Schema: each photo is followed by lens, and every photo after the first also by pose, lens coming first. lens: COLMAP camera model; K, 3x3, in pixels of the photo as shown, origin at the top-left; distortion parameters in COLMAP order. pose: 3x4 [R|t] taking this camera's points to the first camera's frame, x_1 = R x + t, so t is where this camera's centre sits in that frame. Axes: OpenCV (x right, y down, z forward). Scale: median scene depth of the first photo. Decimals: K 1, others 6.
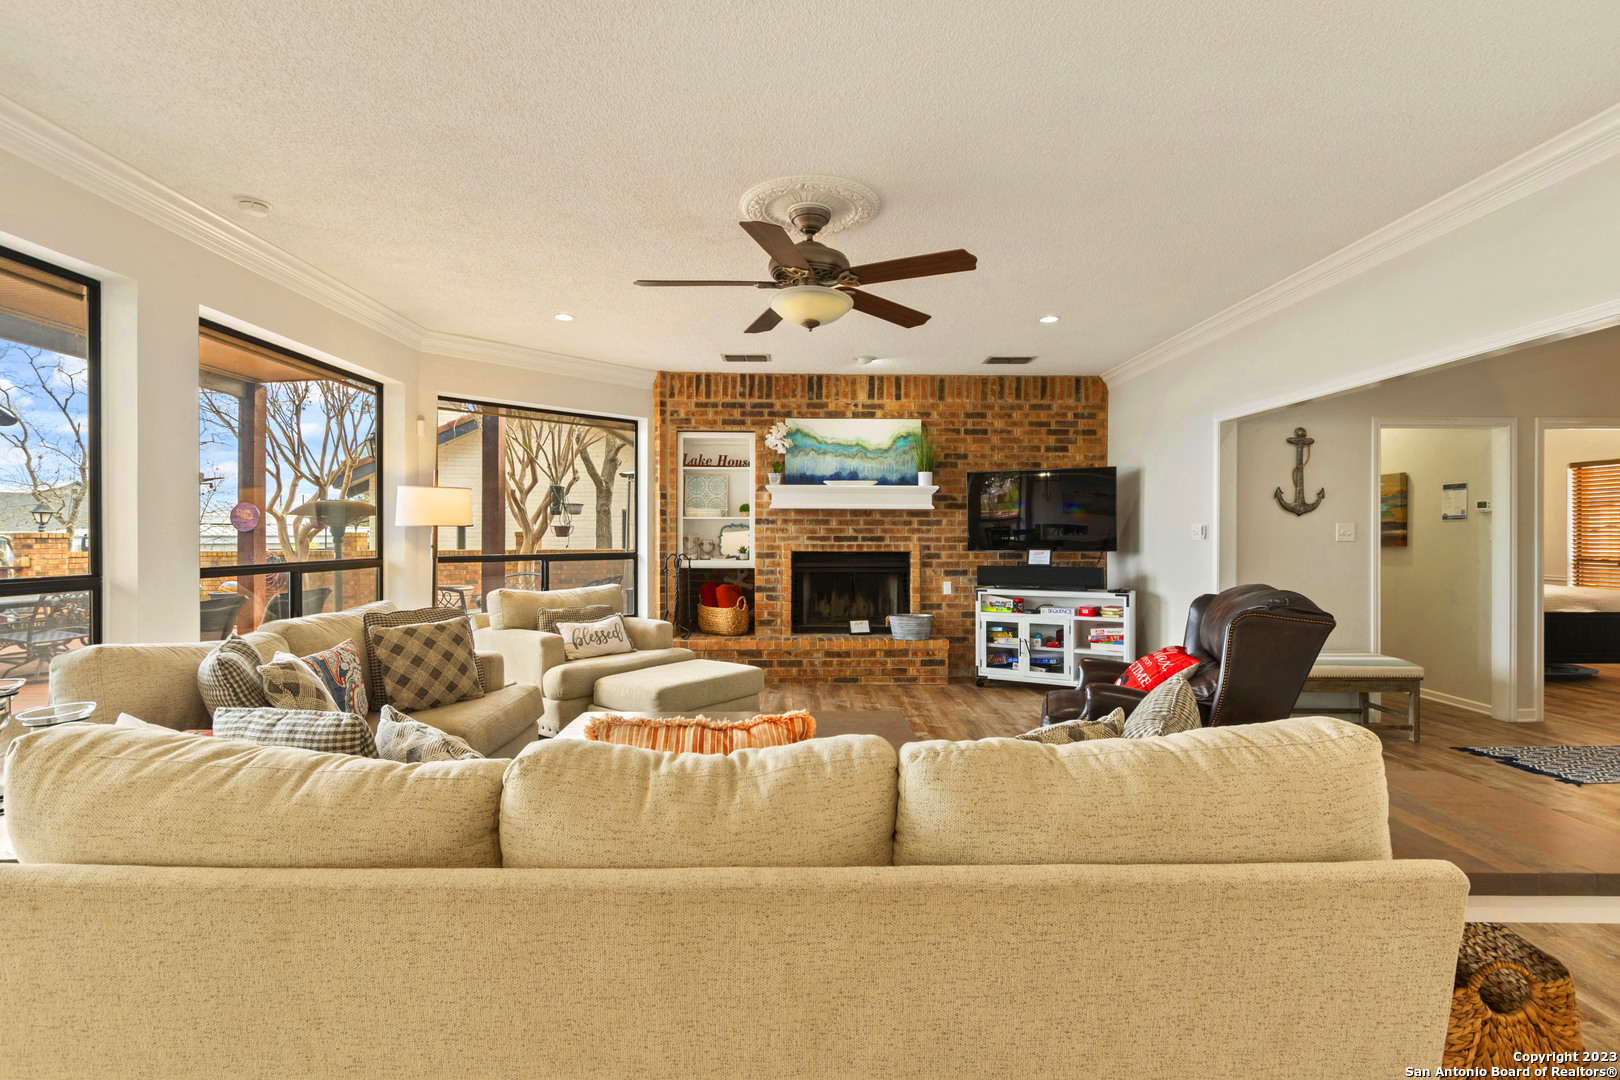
lens RADIAL K [[769.3, 0, 810.0], [0, 769.3, 540.0], [0, 0, 1]] dist [-0.010209, 0.000043]
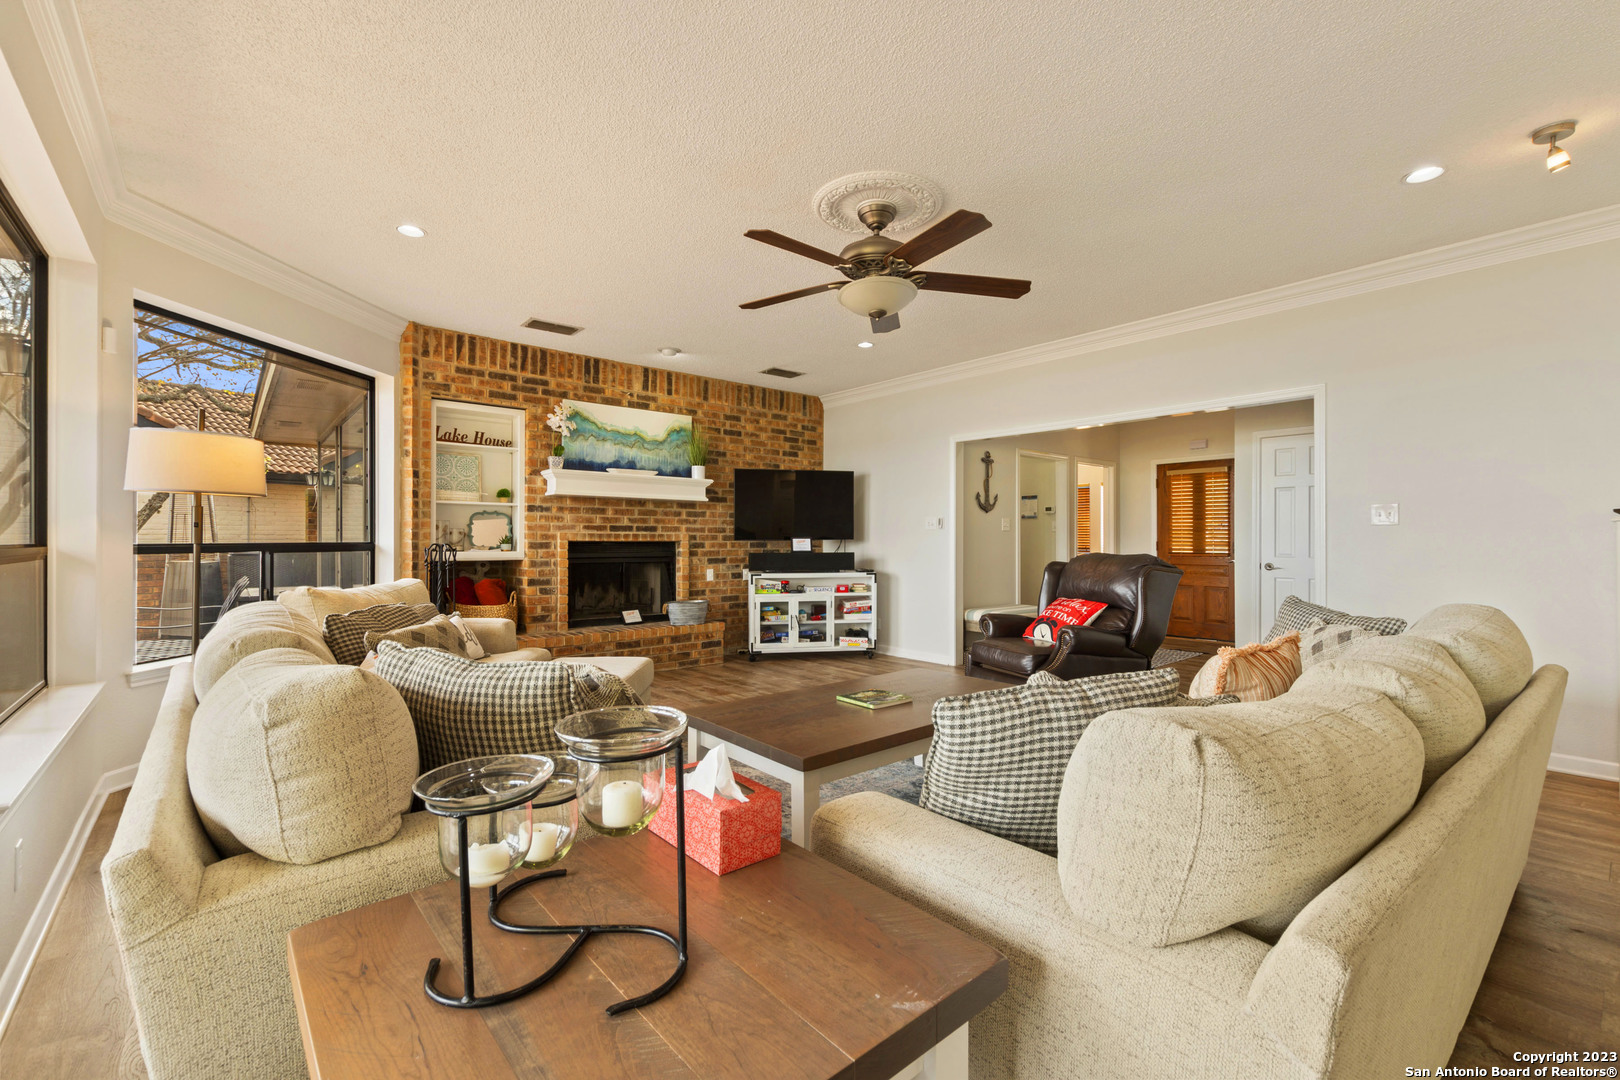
lens RADIAL K [[701.9, 0, 810.0], [0, 701.9, 540.0], [0, 0, 1]] dist [0.001440, 0.000140]
pose [[0.774689, 0.000186, 0.632343, -0.337371], [0.002947, 0.999988, -0.003905, 0.017692], [-0.632336, 0.004888, 0.774679, 0.148202]]
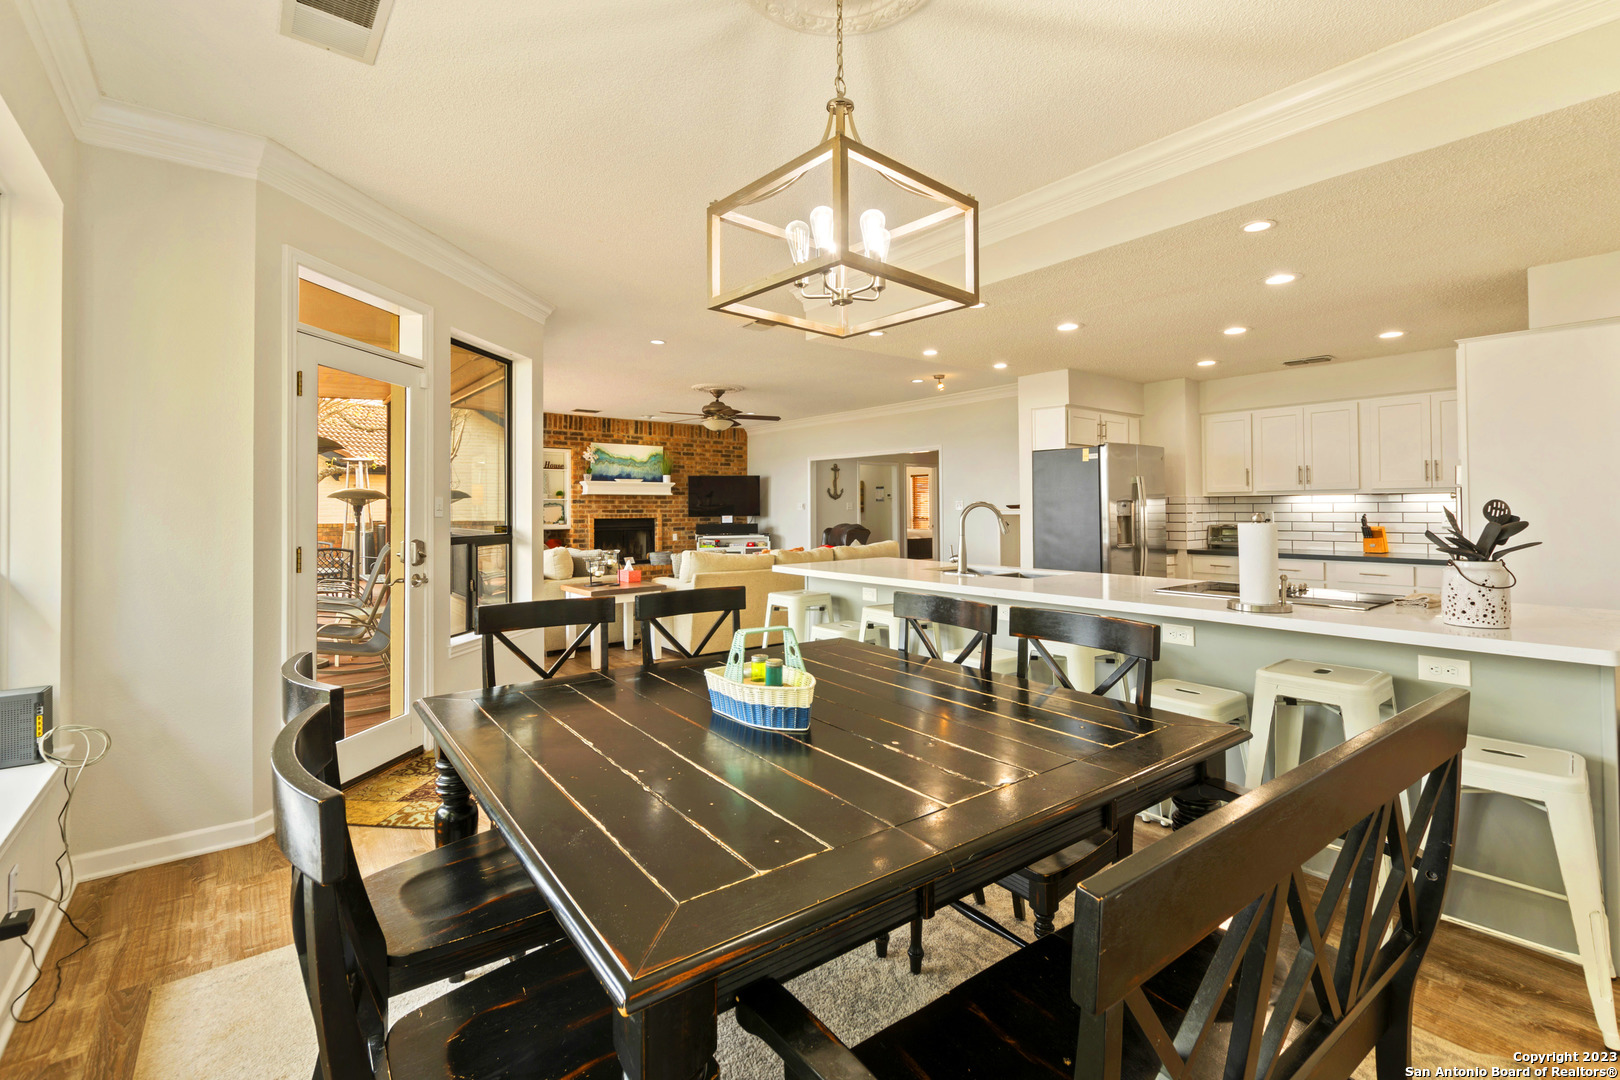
lens RADIAL K [[720.7, 0, 812.7], [0, 720.7, 498.6], [0, 0, 1]] dist [0.000077, -0.000068]
pose [[0.789396, 0.001189, 0.613883, -0.632915], [0.011320, 0.999800, -0.016494, 0.001694], [-0.613779, 0.019970, 0.789225, -0.587526]]
